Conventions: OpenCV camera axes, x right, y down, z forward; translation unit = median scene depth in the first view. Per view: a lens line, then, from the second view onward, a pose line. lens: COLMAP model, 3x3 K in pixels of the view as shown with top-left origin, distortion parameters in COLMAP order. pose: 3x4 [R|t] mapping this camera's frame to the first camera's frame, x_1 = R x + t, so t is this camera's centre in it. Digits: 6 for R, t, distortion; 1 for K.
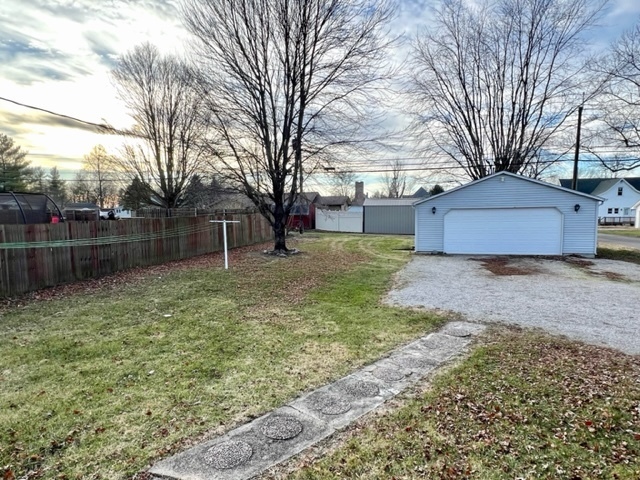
lens RADIAL K [[356.1, 0, 320.0], [0, 356.1, 240.0], [0, 0, 1]] dist [-0.032921, -0.000519]
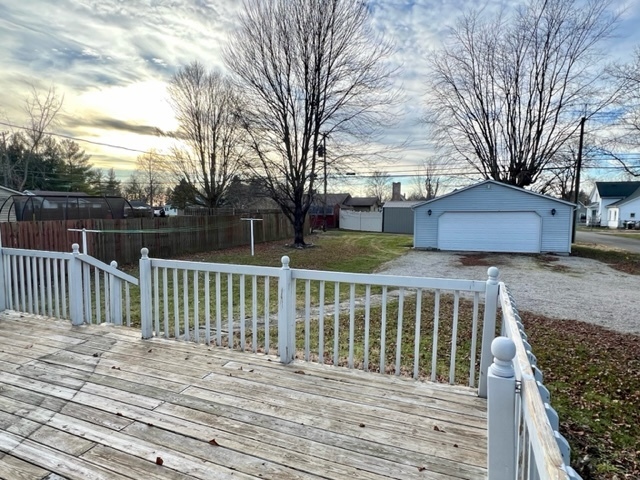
lens RADIAL K [[364.2, 0, 320.4], [0, 364.2, 245.2], [0, 0, 1]] dist [-0.036903, 0.000258]
pose [[0.993651, 0.022105, -0.110313, 0.055327], [-0.020752, 0.999695, 0.013397, 0.008475], [0.110575, -0.011022, 0.993807, -0.128050]]
